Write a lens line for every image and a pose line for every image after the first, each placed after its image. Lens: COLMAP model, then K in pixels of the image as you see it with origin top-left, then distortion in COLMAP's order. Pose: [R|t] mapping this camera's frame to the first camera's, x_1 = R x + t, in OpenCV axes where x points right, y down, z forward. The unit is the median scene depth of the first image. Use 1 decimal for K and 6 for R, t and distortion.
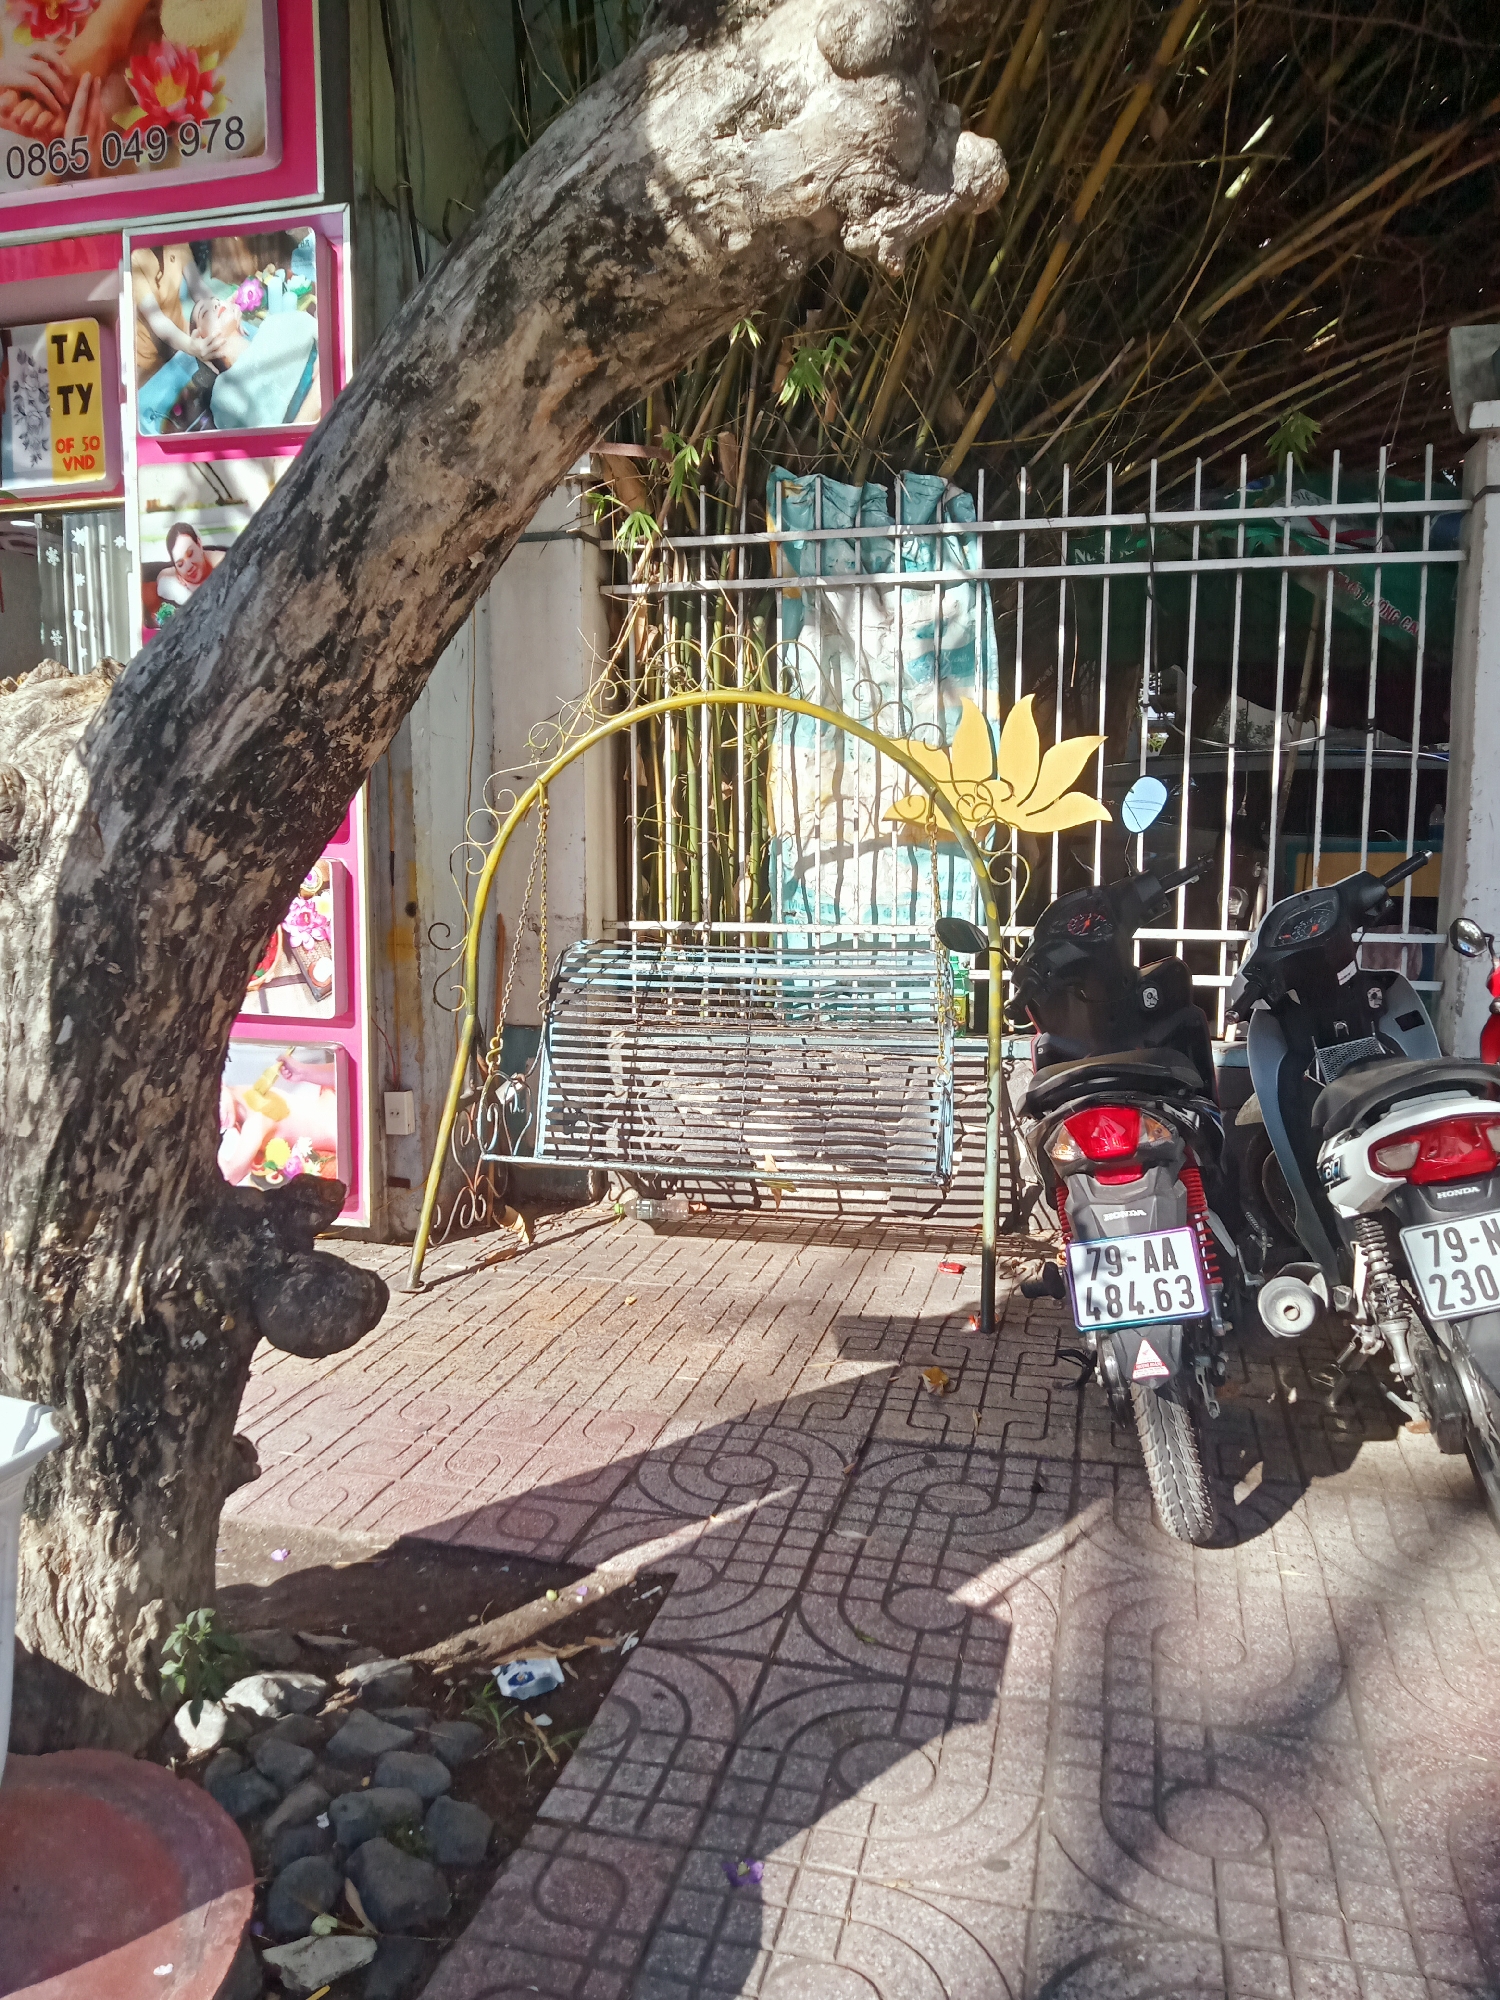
lens RADIAL K [[1508.7, 0, 750.0], [0, 1508.7, 1000.0], [0, 0, 1]] dist [0.090175, -0.002056]
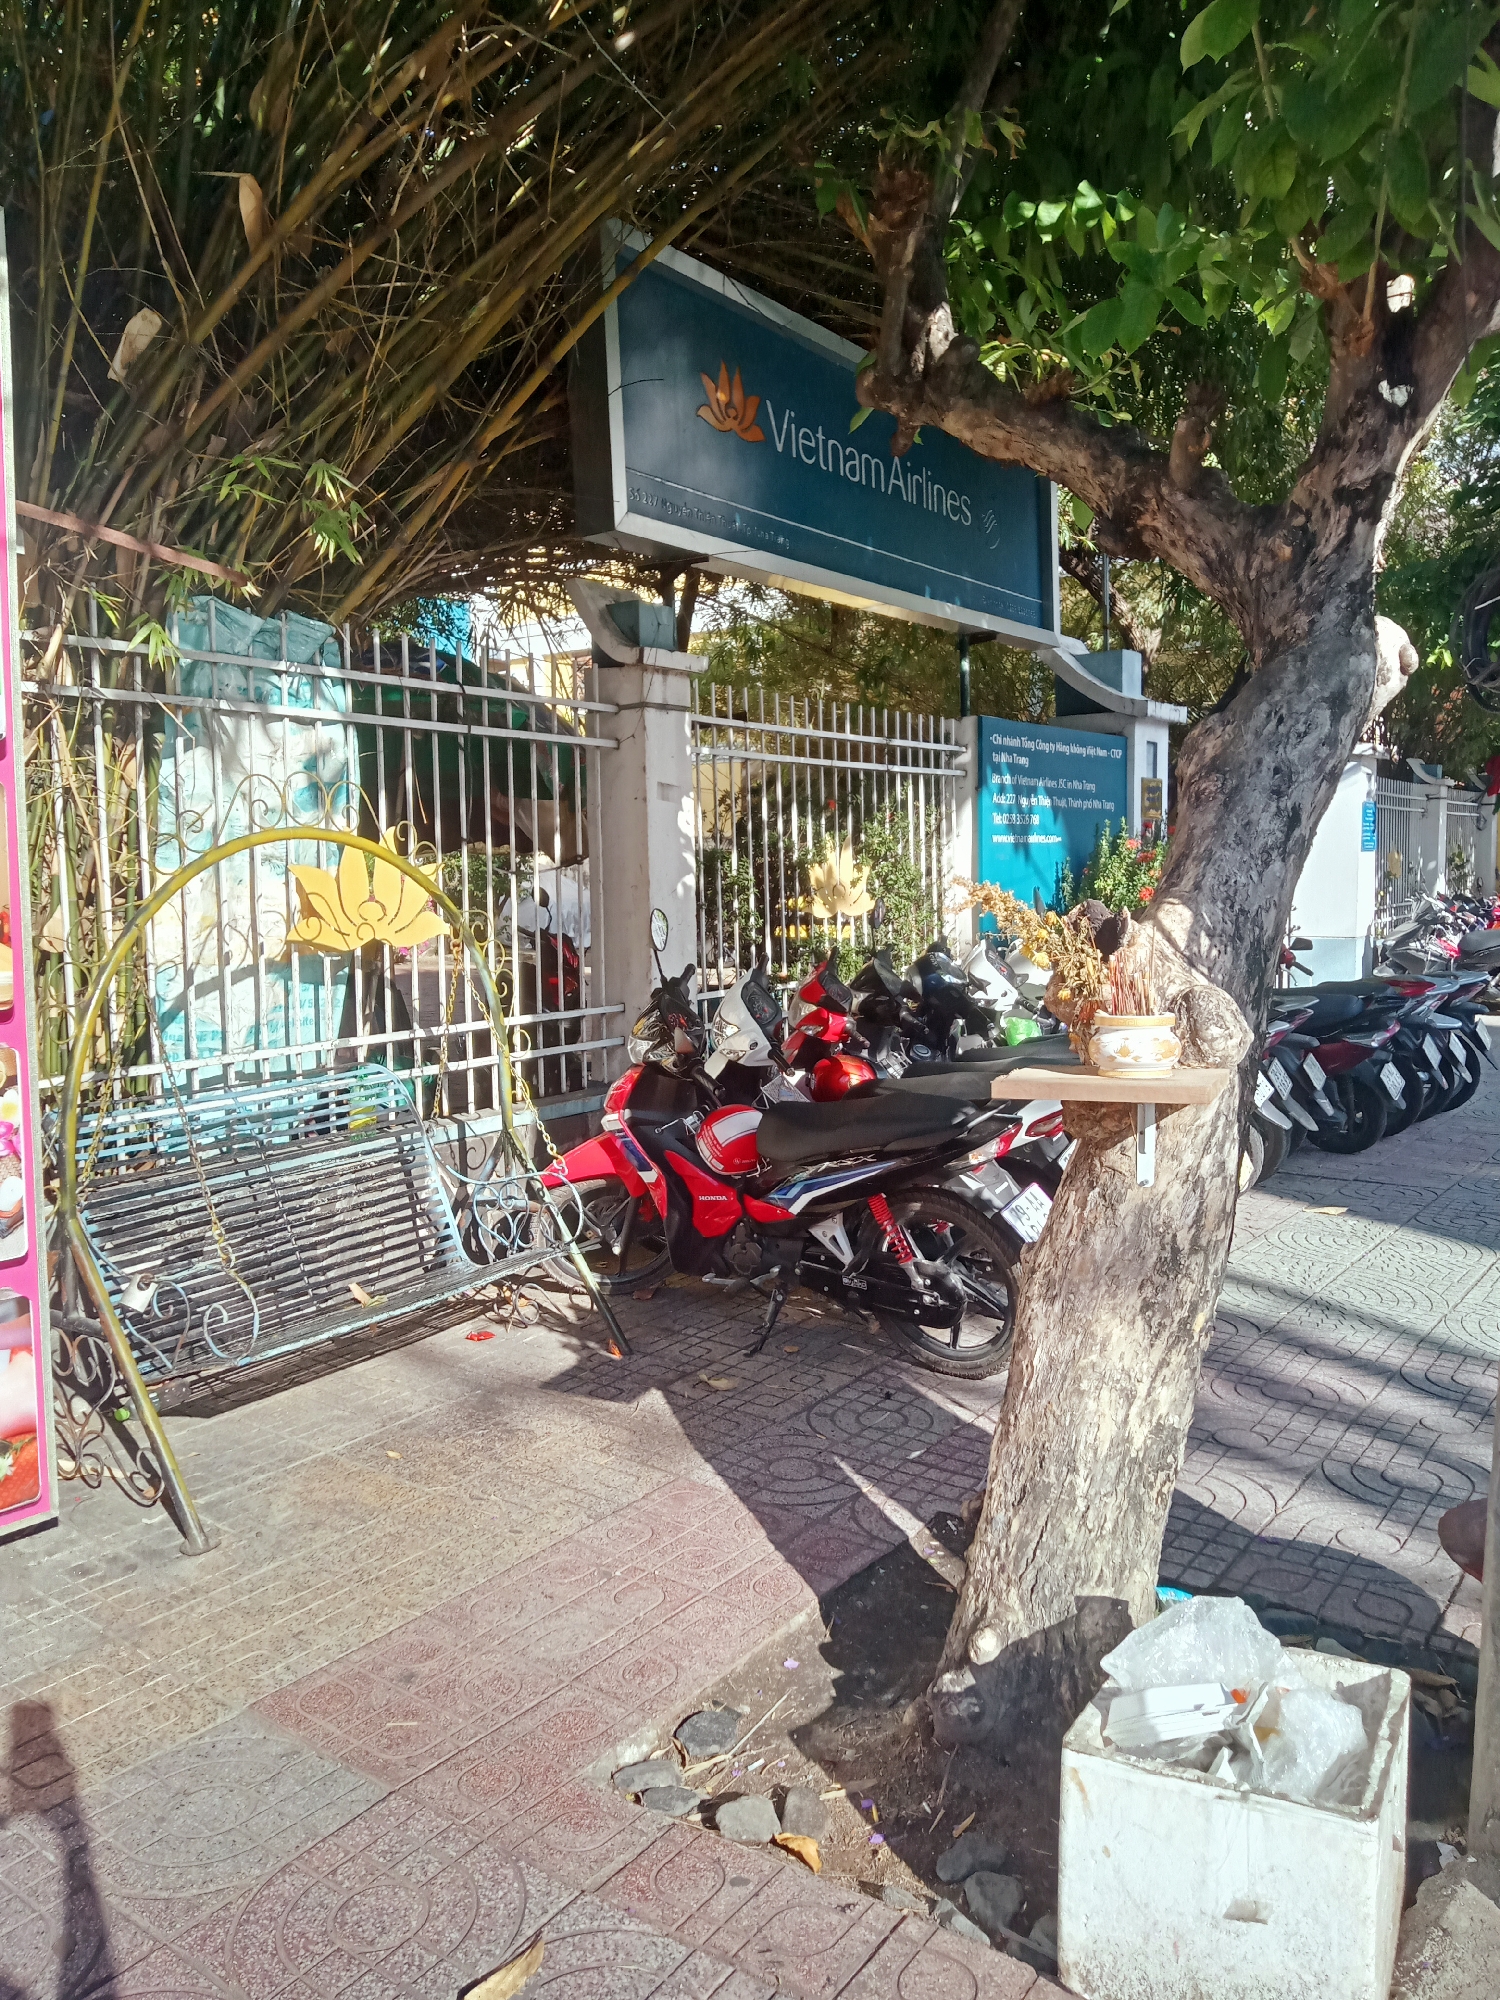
lens RADIAL K [[1508.7, 0, 750.0], [0, 1508.7, 1000.0], [0, 0, 1]] dist [0.090175, -0.002056]
pose [[0.363640, -0.093342, 0.926851, -0.777197], [0.117026, 0.991662, 0.053955, -0.103652], [-0.924160, 0.088845, 0.371532, 0.347752]]
